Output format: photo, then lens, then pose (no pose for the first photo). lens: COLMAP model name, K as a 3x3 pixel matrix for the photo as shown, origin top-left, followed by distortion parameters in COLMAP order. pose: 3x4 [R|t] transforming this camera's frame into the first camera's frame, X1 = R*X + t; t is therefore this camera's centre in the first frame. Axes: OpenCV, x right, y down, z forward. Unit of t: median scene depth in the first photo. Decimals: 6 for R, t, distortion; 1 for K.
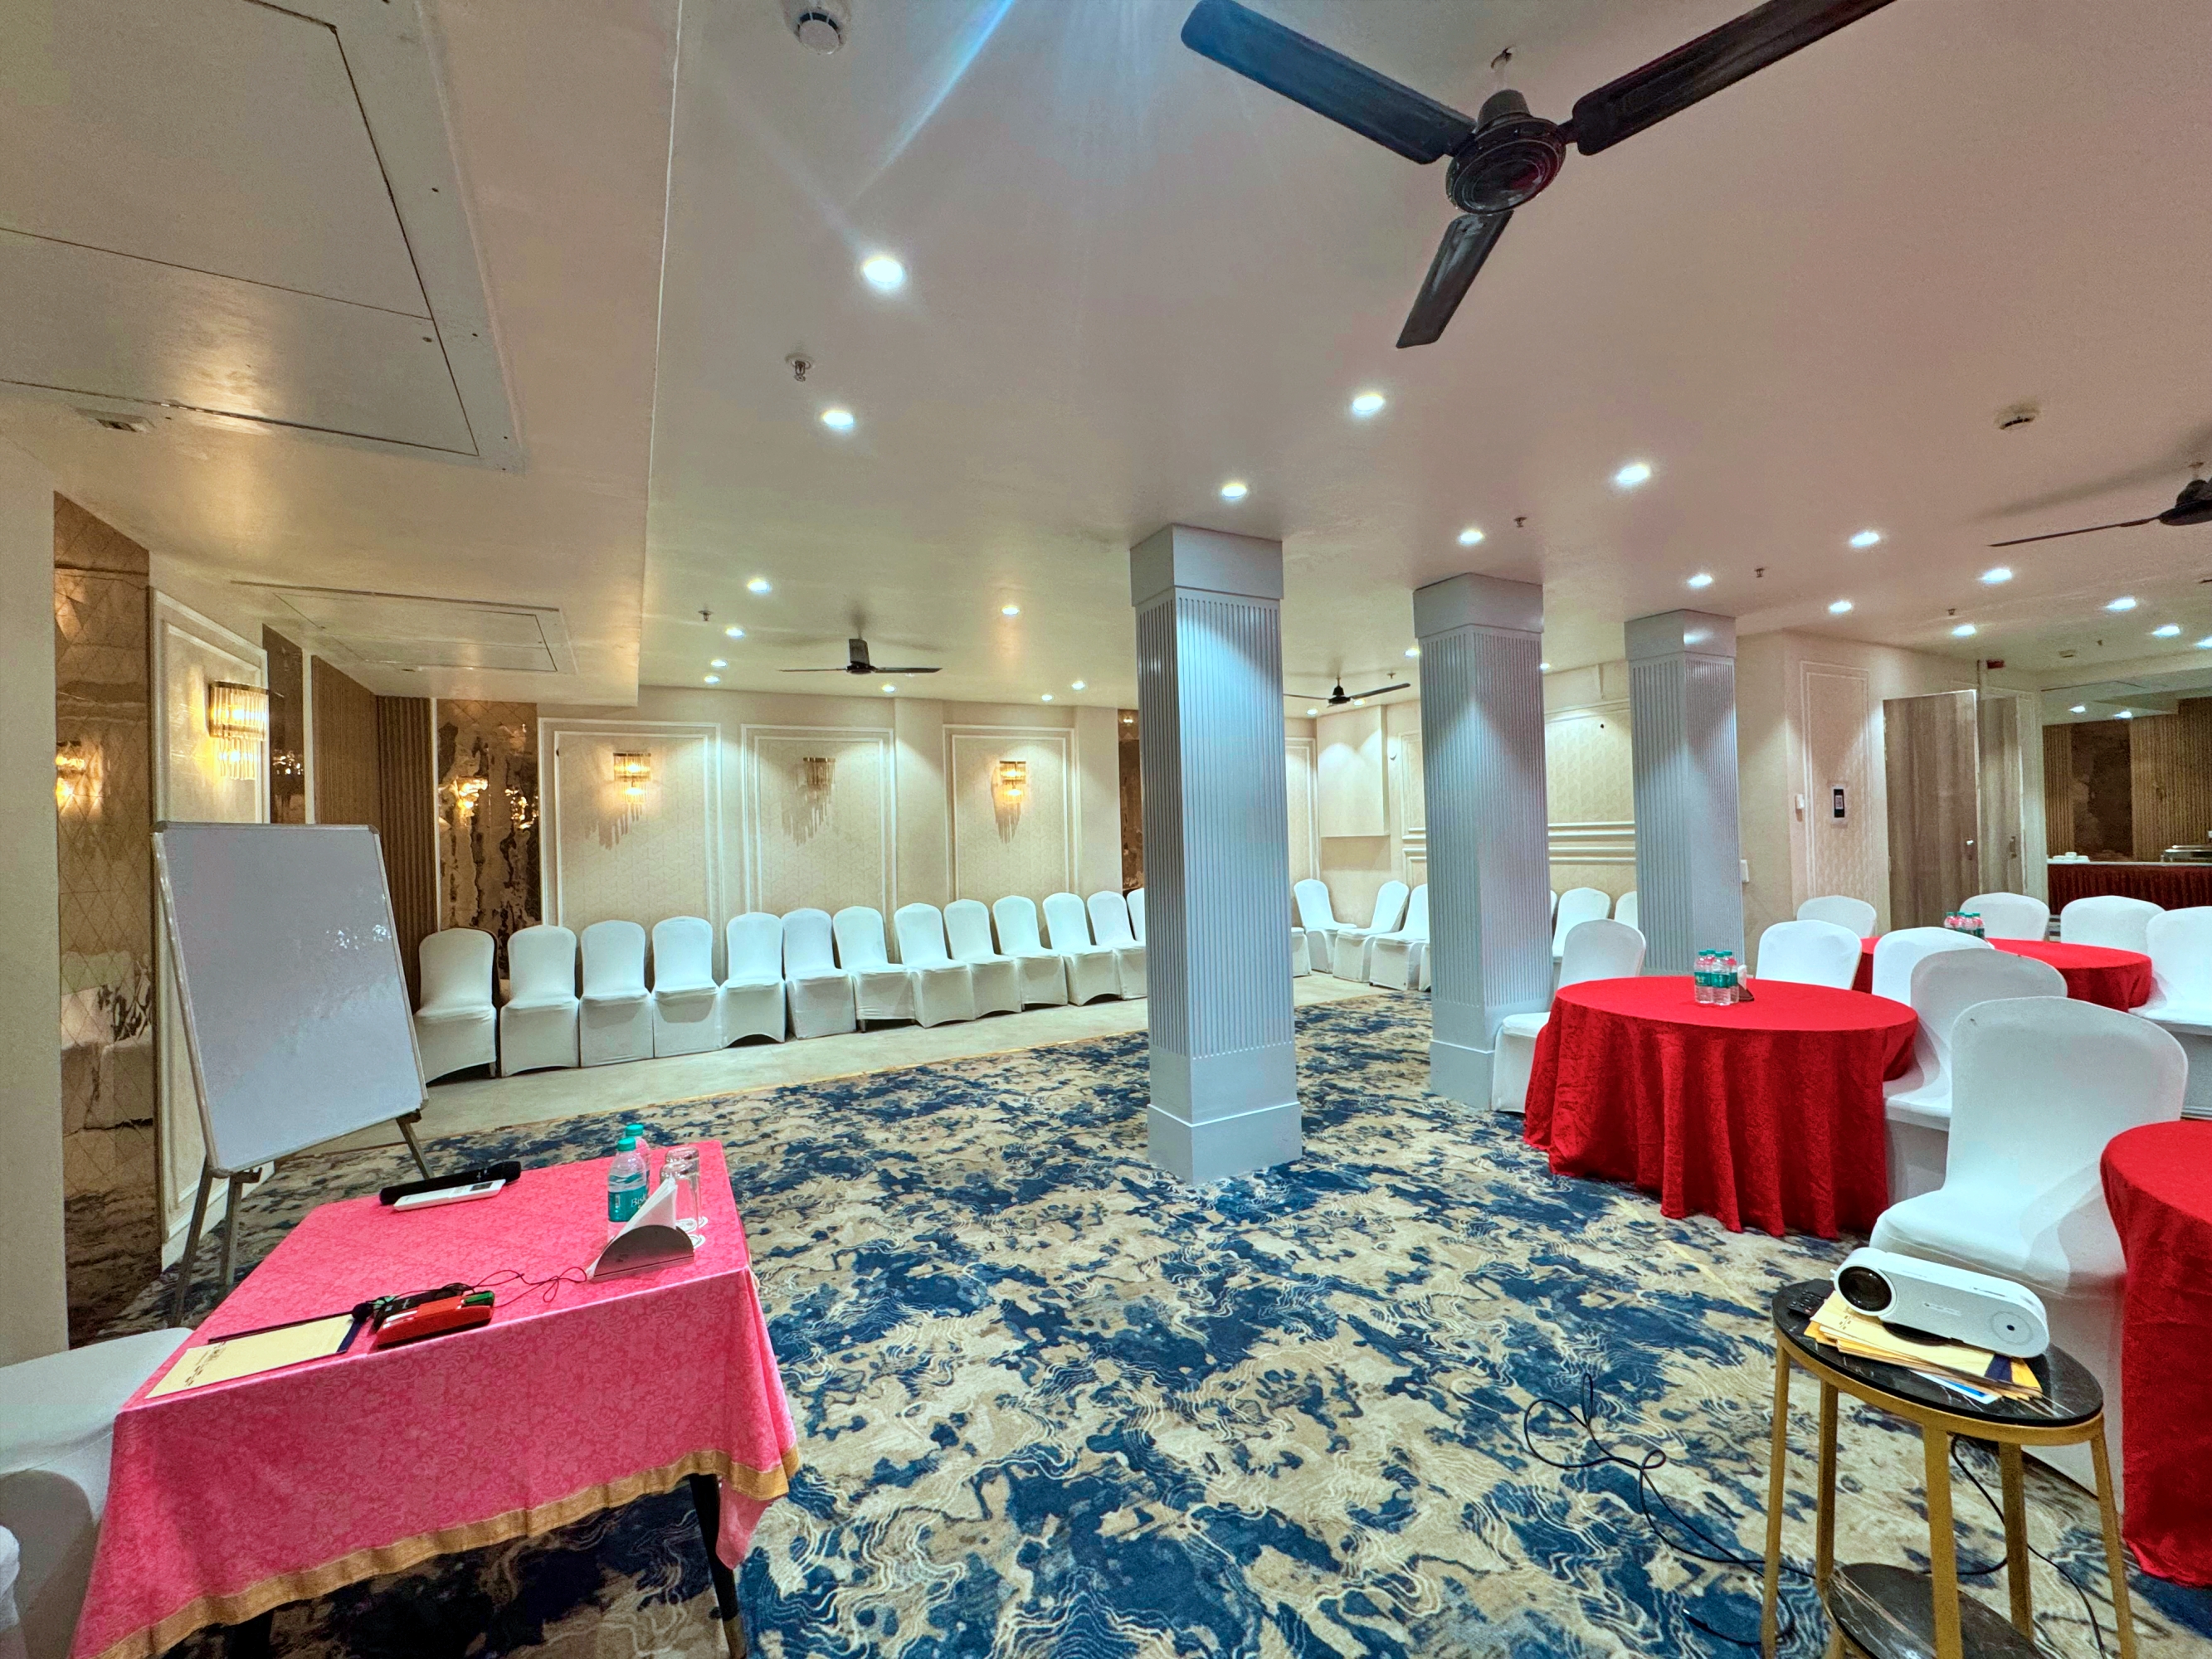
lens RADIAL K [[886.9, 0, 1105.3], [0, 886.9, 821.8], [0, 0, 1]] dist [-0.004339, 0.001224]
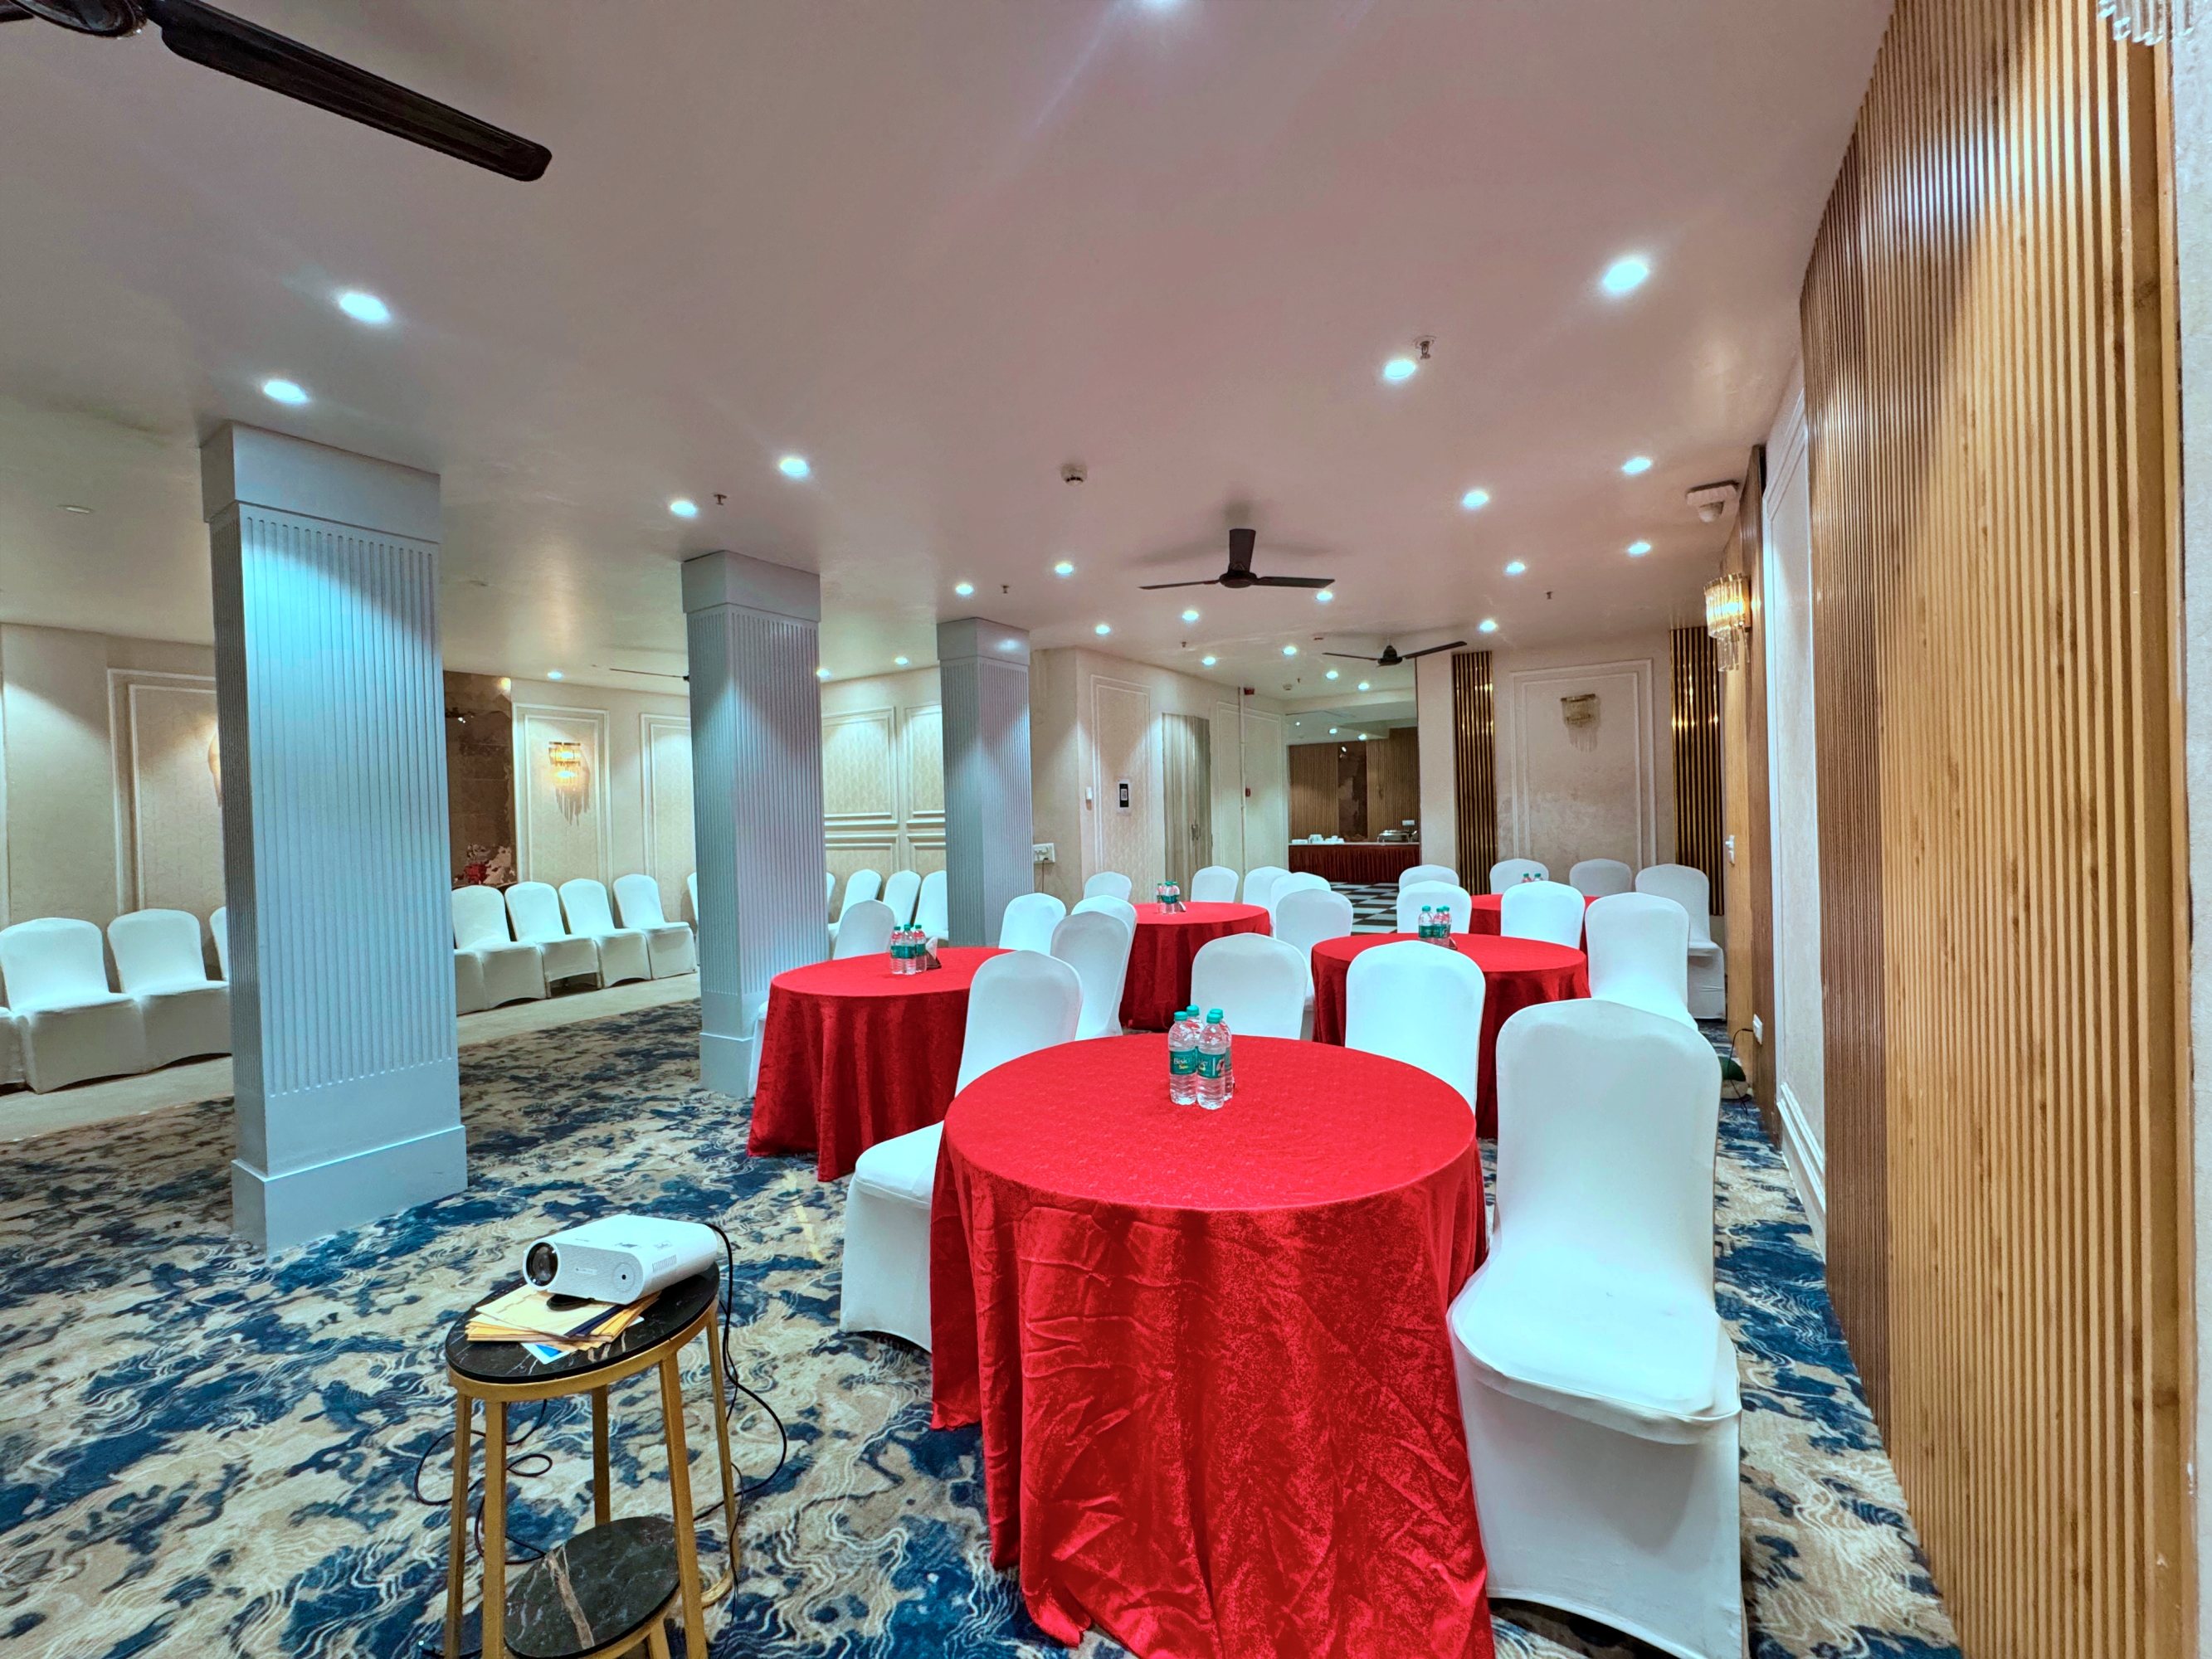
lens RADIAL K [[886.9, 0, 1113.0], [0, 886.9, 822.9], [0, 0, 1]] dist [-0.004339, 0.001224]
pose [[0.867301, 0.000217, 0.497784, 0.359193], [-0.006488, 0.999920, 0.010870, 0.006068], [-0.497742, -0.012657, 0.867233, -0.070004]]
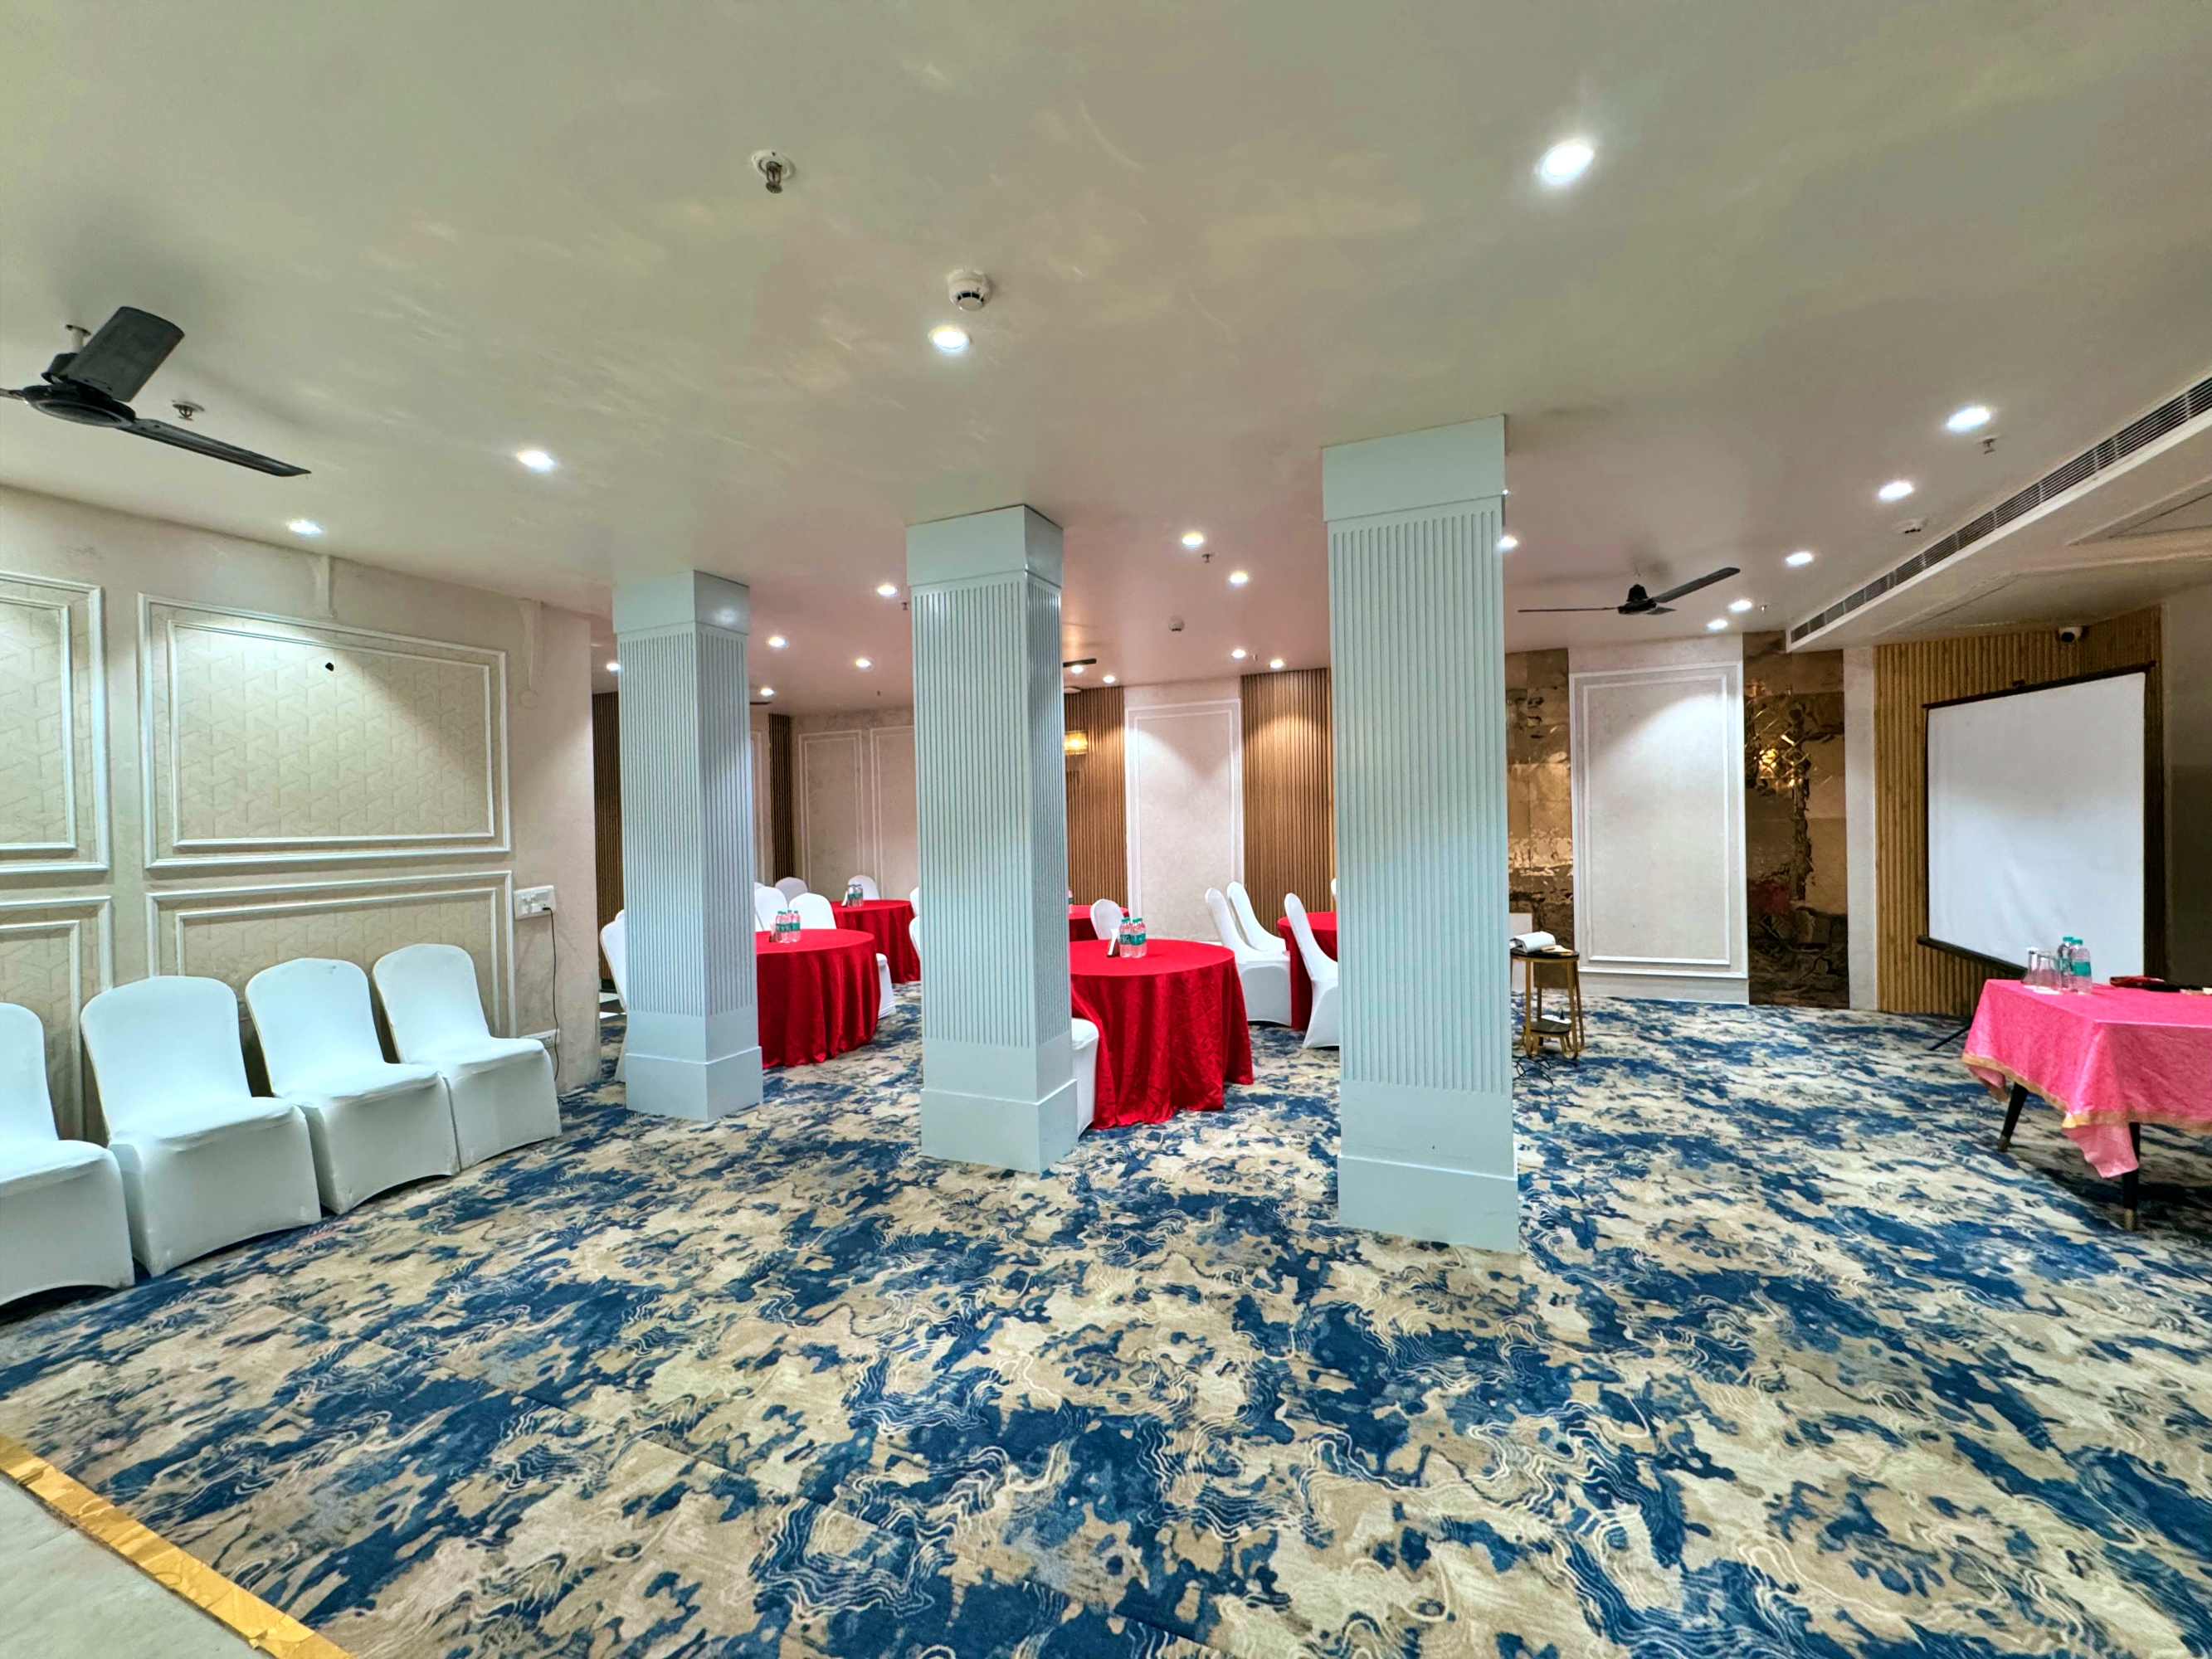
lens RADIAL K [[886.9, 0, 1110.4], [0, 886.9, 826.9], [0, 0, 1]] dist [-0.004339, 0.001224]
pose [[-0.619311, 0.036090, 0.784316, -0.351068], [0.025148, 0.999342, -0.026128, 0.041637], [-0.784743, 0.003543, -0.619811, 1.838694]]
